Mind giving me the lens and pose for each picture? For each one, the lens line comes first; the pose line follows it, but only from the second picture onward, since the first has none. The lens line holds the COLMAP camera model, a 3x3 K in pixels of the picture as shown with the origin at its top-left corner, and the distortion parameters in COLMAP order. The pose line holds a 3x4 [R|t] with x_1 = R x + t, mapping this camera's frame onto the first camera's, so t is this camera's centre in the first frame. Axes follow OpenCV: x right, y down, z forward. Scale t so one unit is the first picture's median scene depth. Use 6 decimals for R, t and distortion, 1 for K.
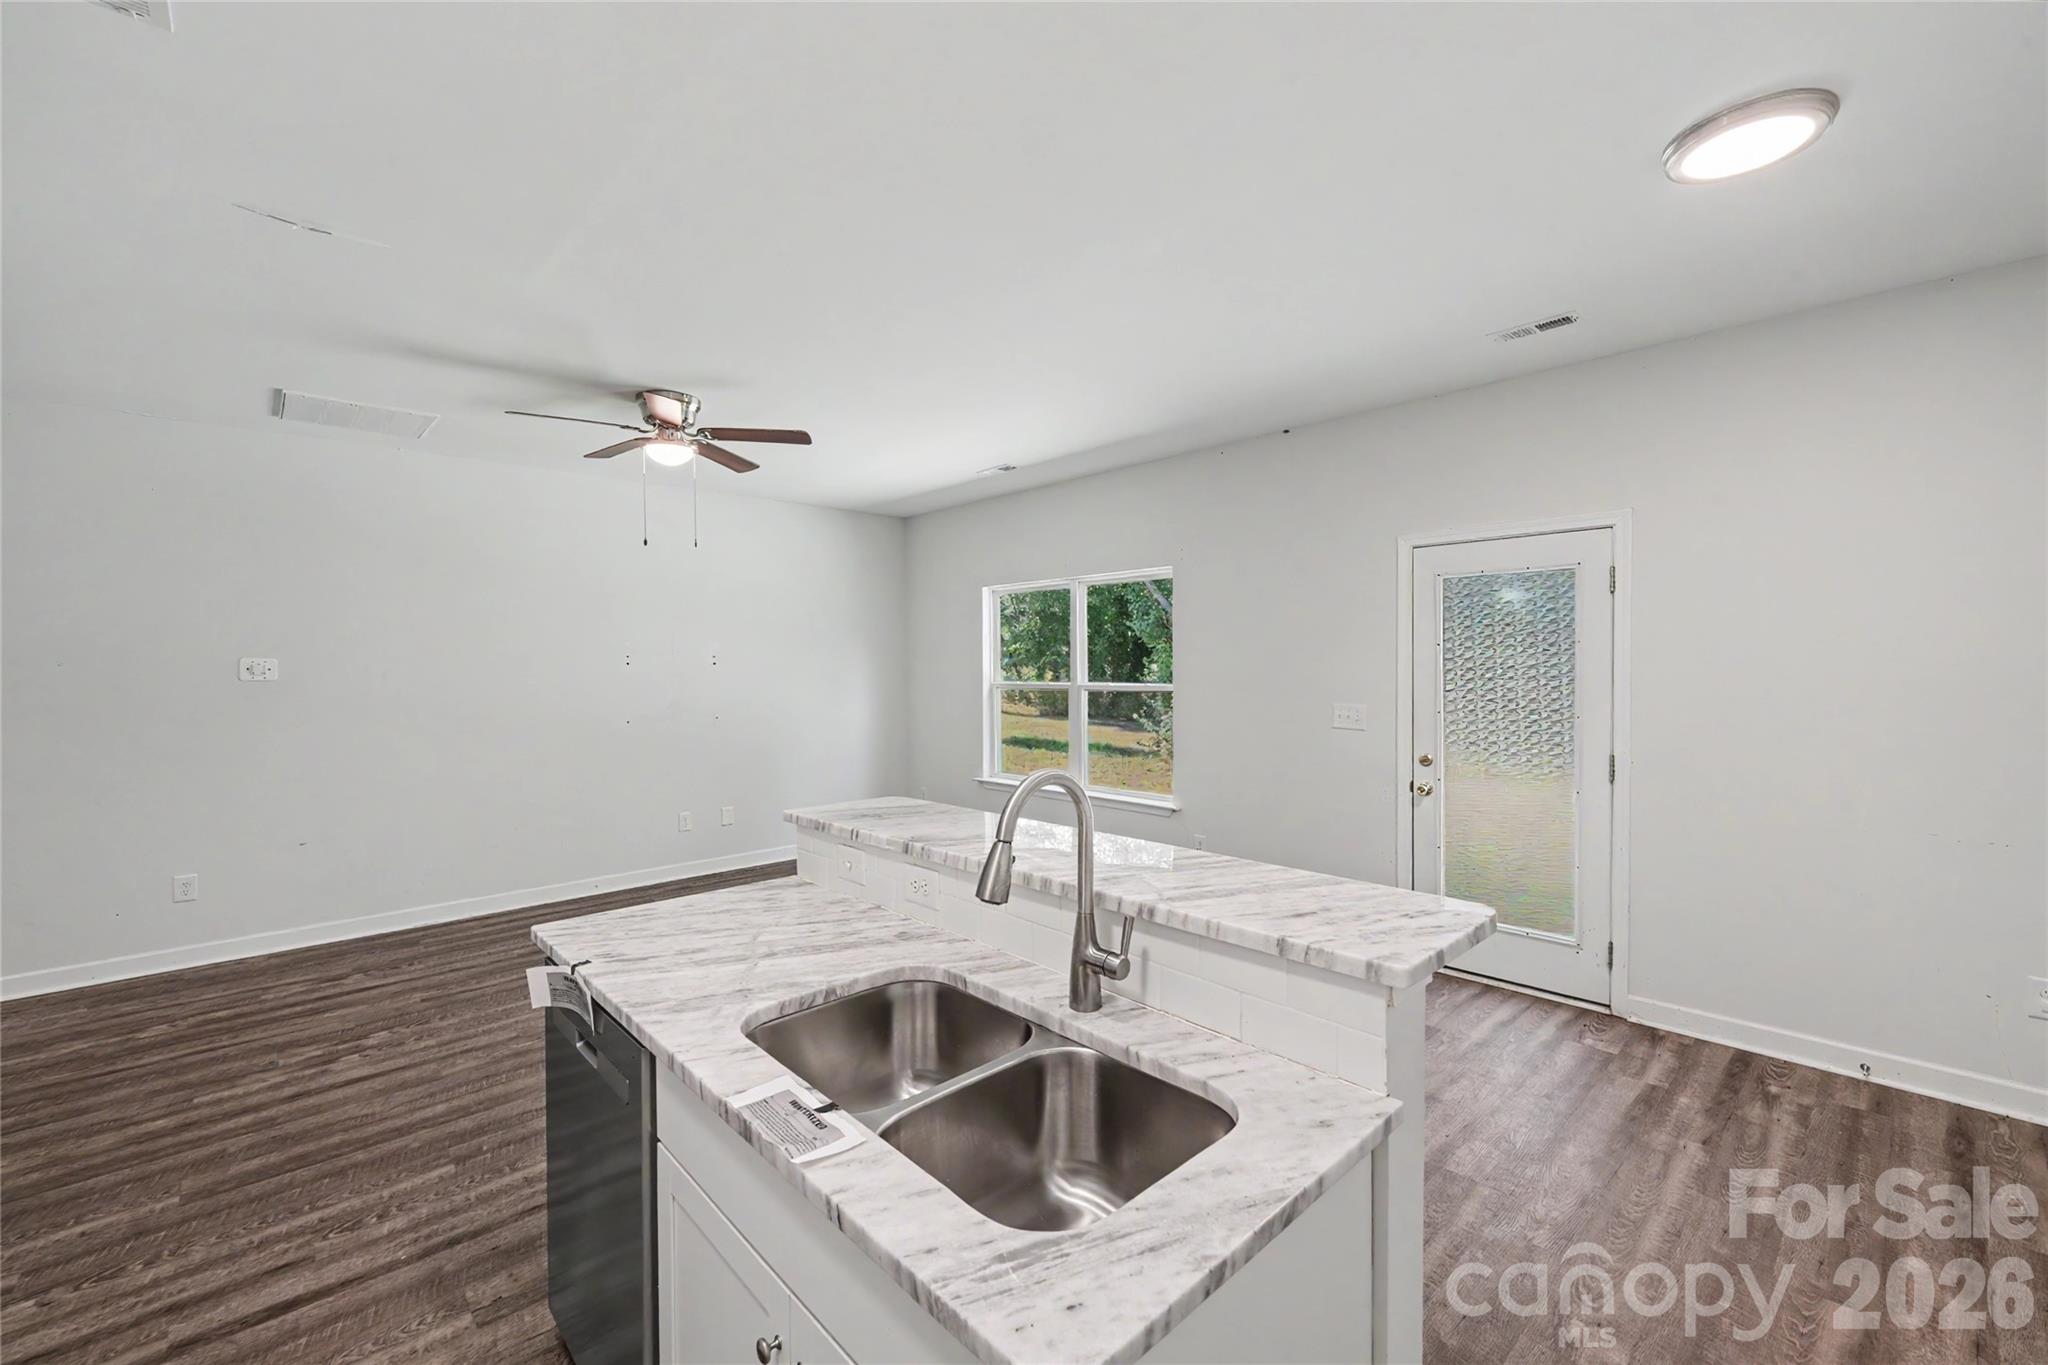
lens RADIAL K [[836.1, 0, 1023.5], [0, 836.1, 679.6], [0, 0, 1]] dist [0.001941, -0.000203]
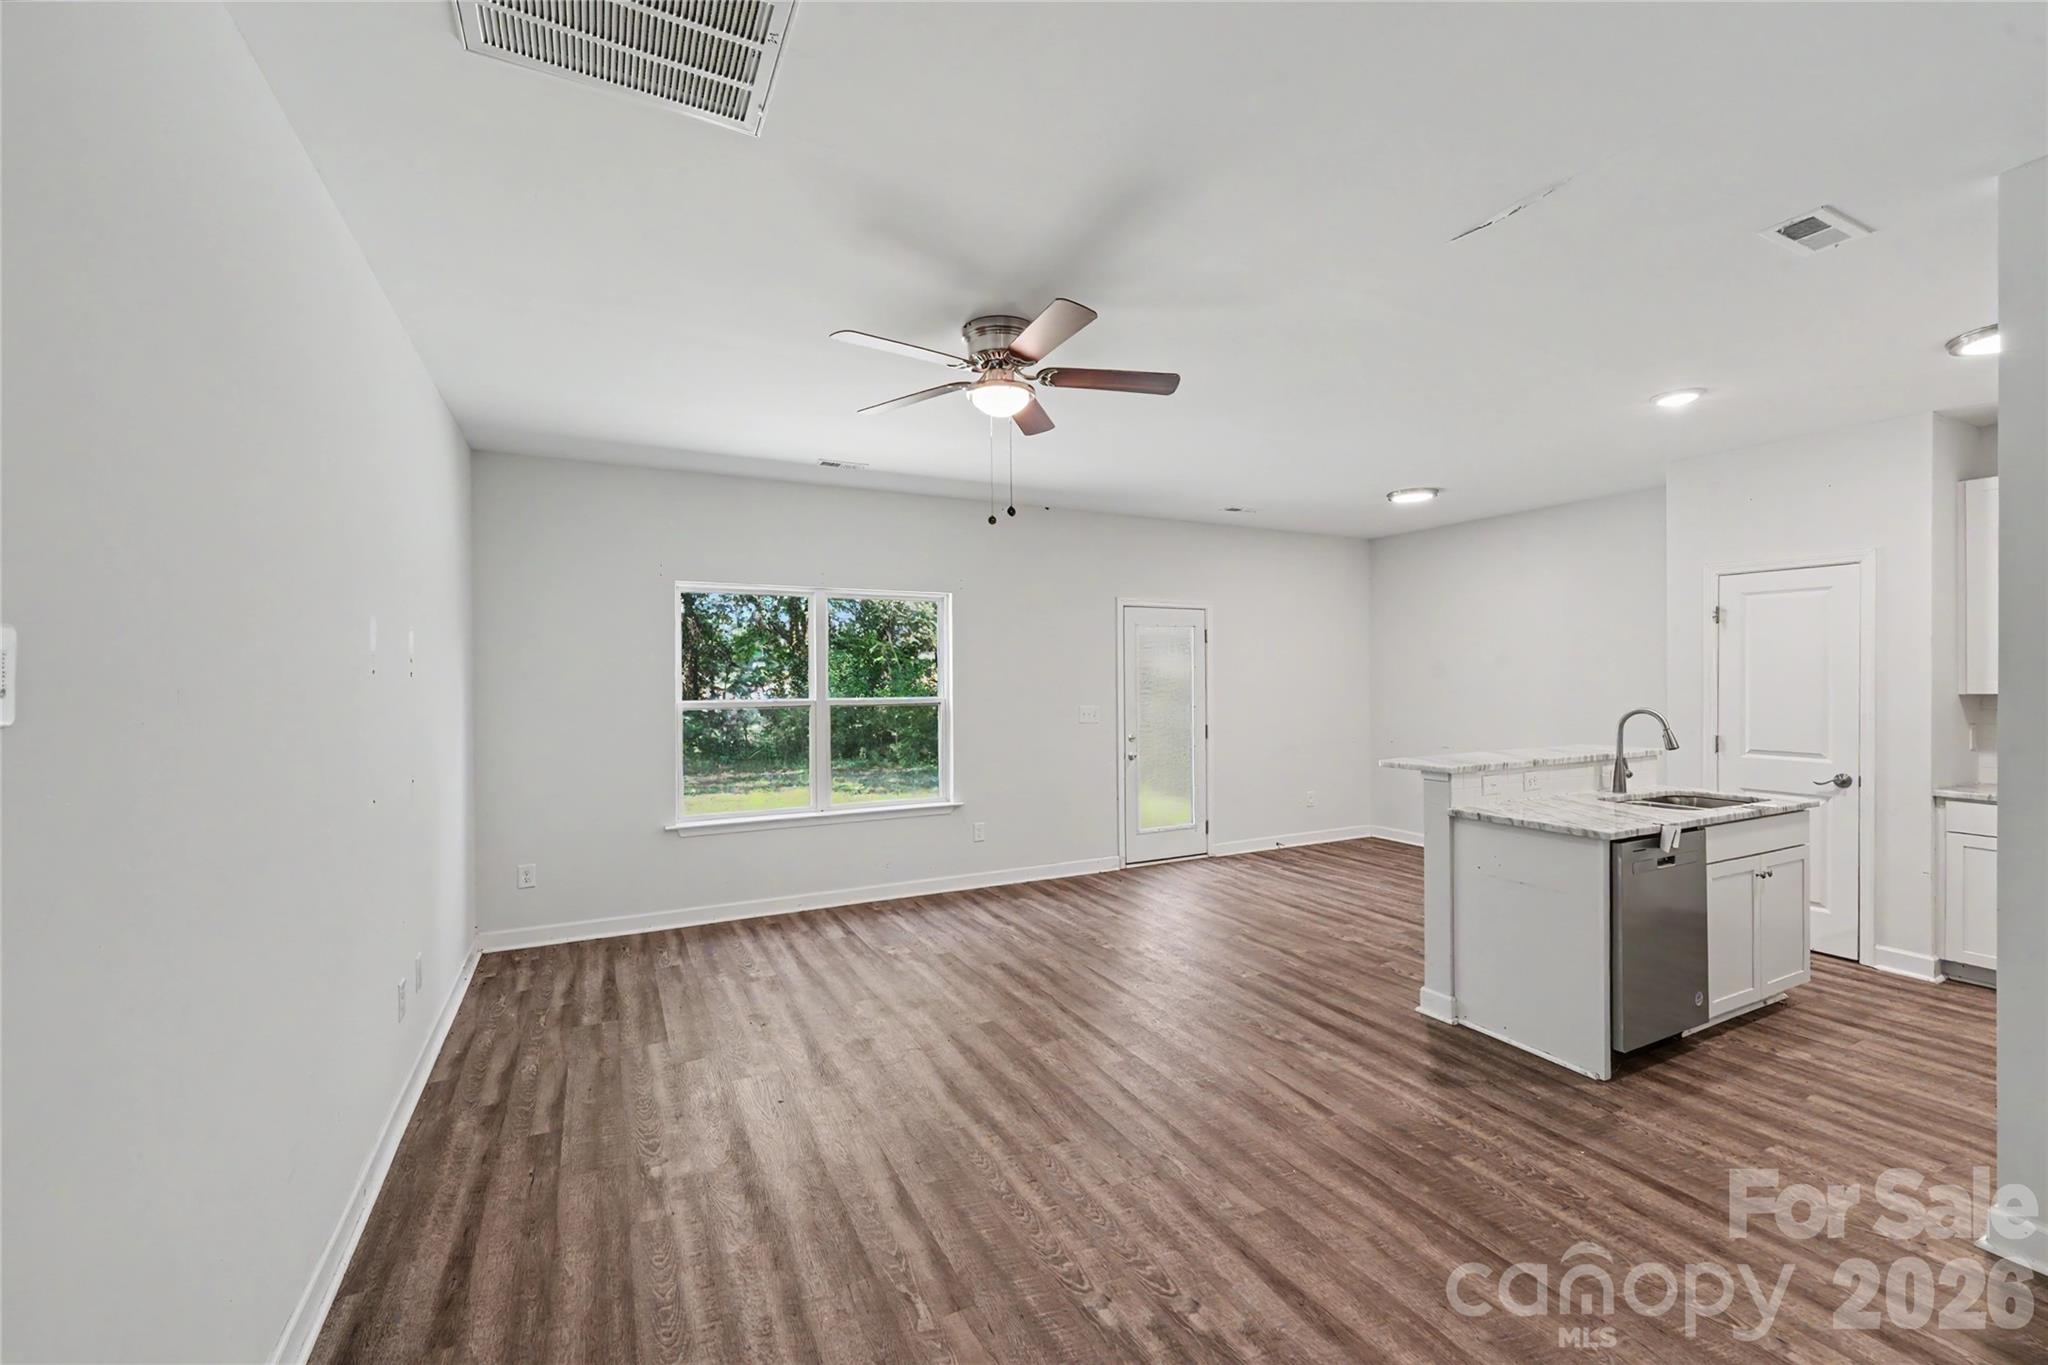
lens RADIAL K [[829.5, 0, 1024.0], [0, 829.5, 682.5], [0, 0, 1]] dist [0.004088, -0.000660]
pose [[0.277270, 0.002061, 0.960790, -1.262765], [0.022351, 0.999713, -0.008594, -0.002565], [-0.960532, 0.023857, 0.277145, 0.845826]]
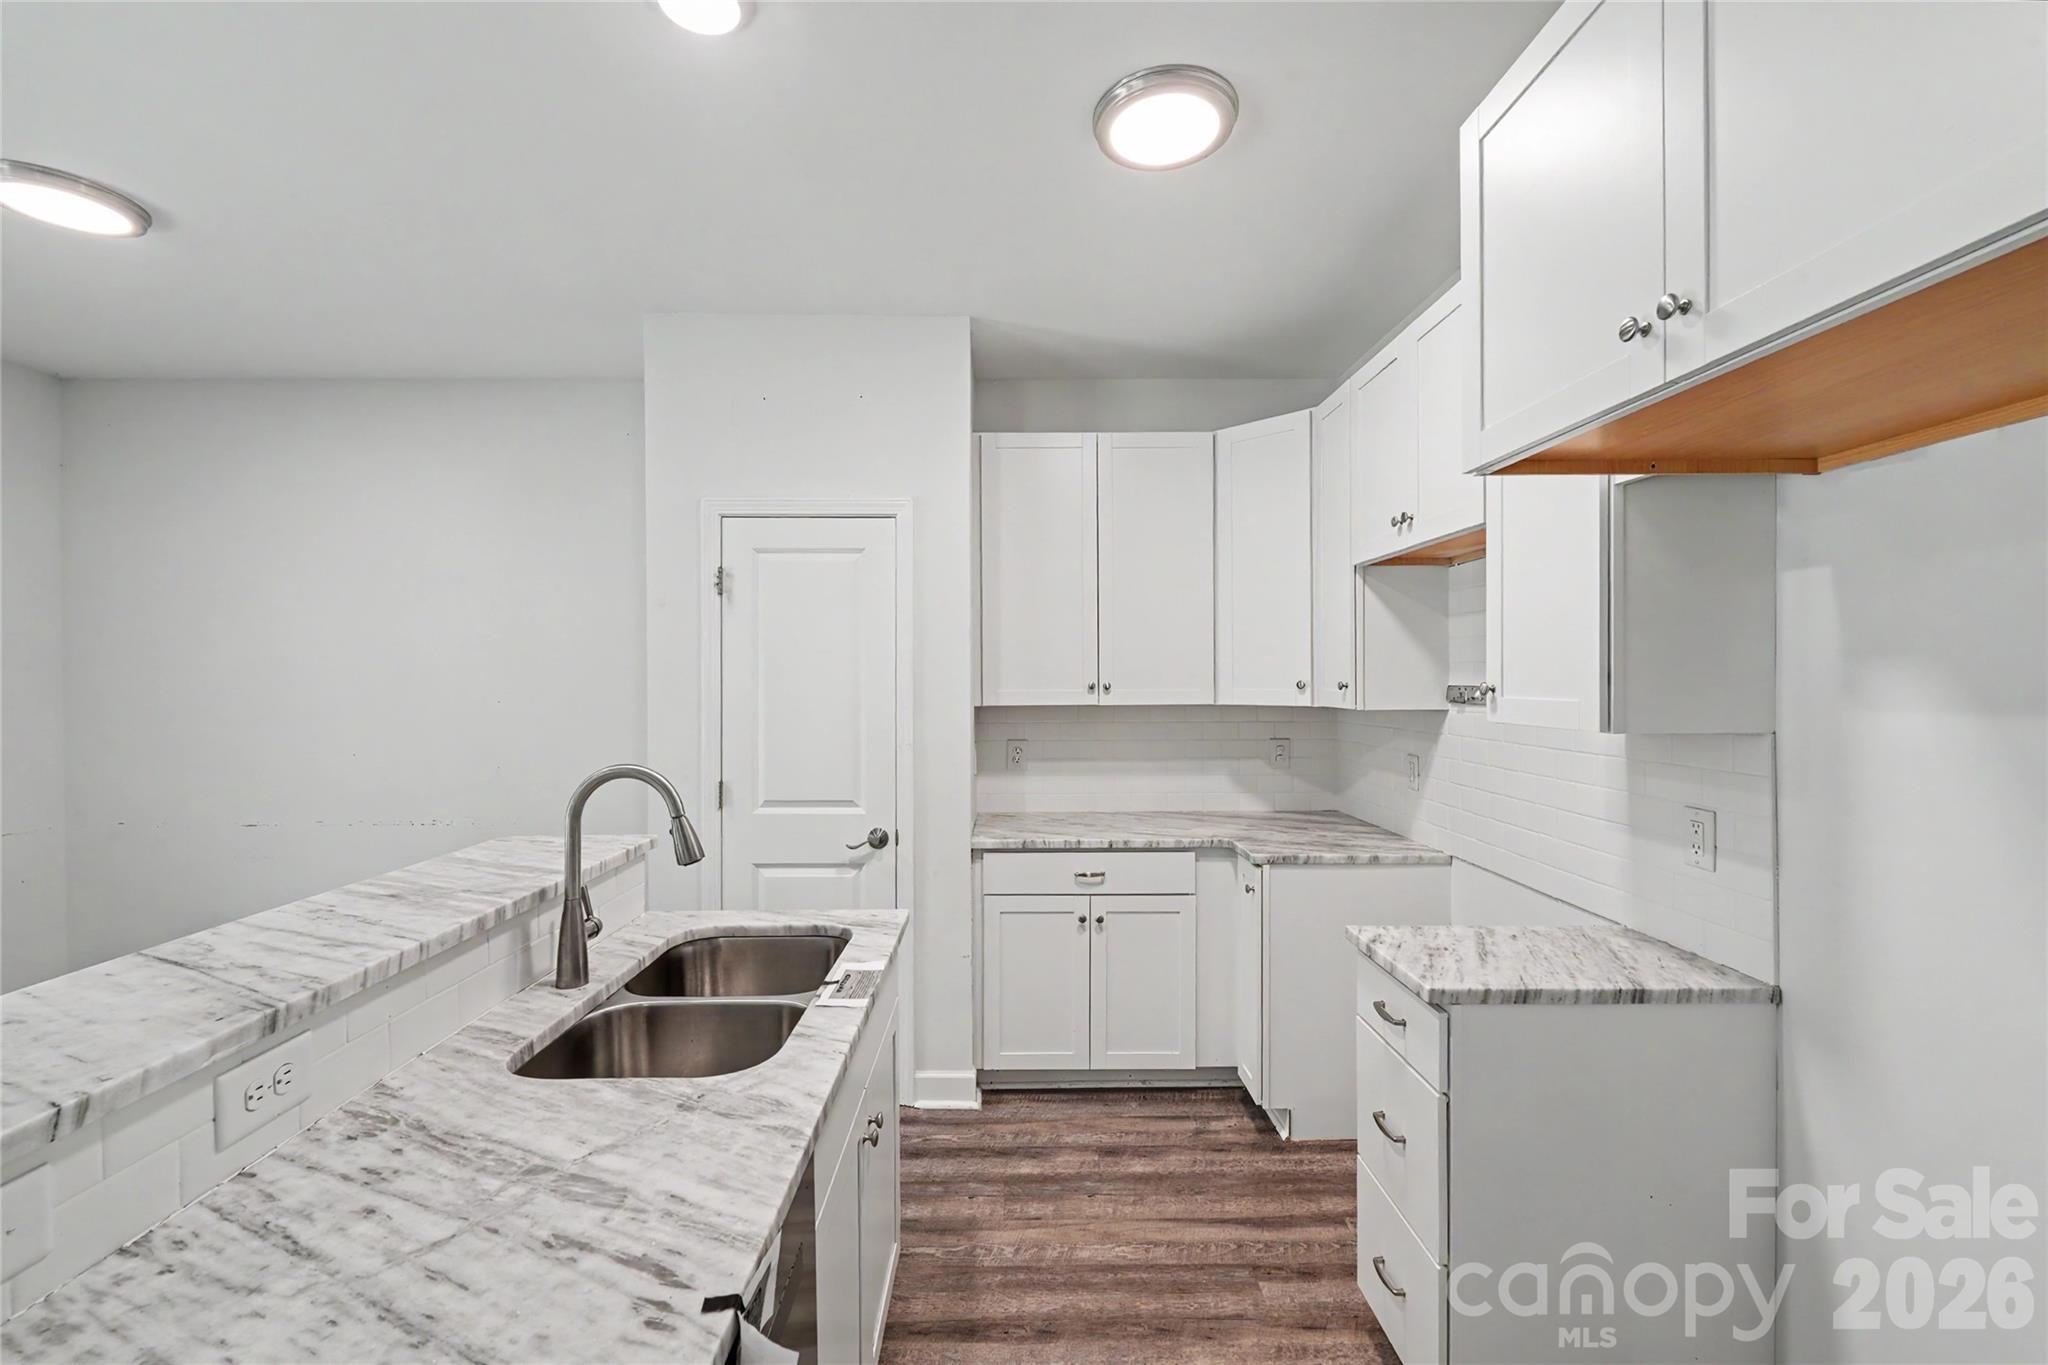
lens RADIAL K [[836.1, 0, 1023.5], [0, 836.1, 679.6], [0, 0, 1]] dist [0.001941, -0.000203]
pose [[-0.739800, 0.010596, 0.672743, -0.437041], [0.023250, 0.999681, 0.009822, -0.003848], [-0.672425, 0.022908, -0.739811, 0.551195]]
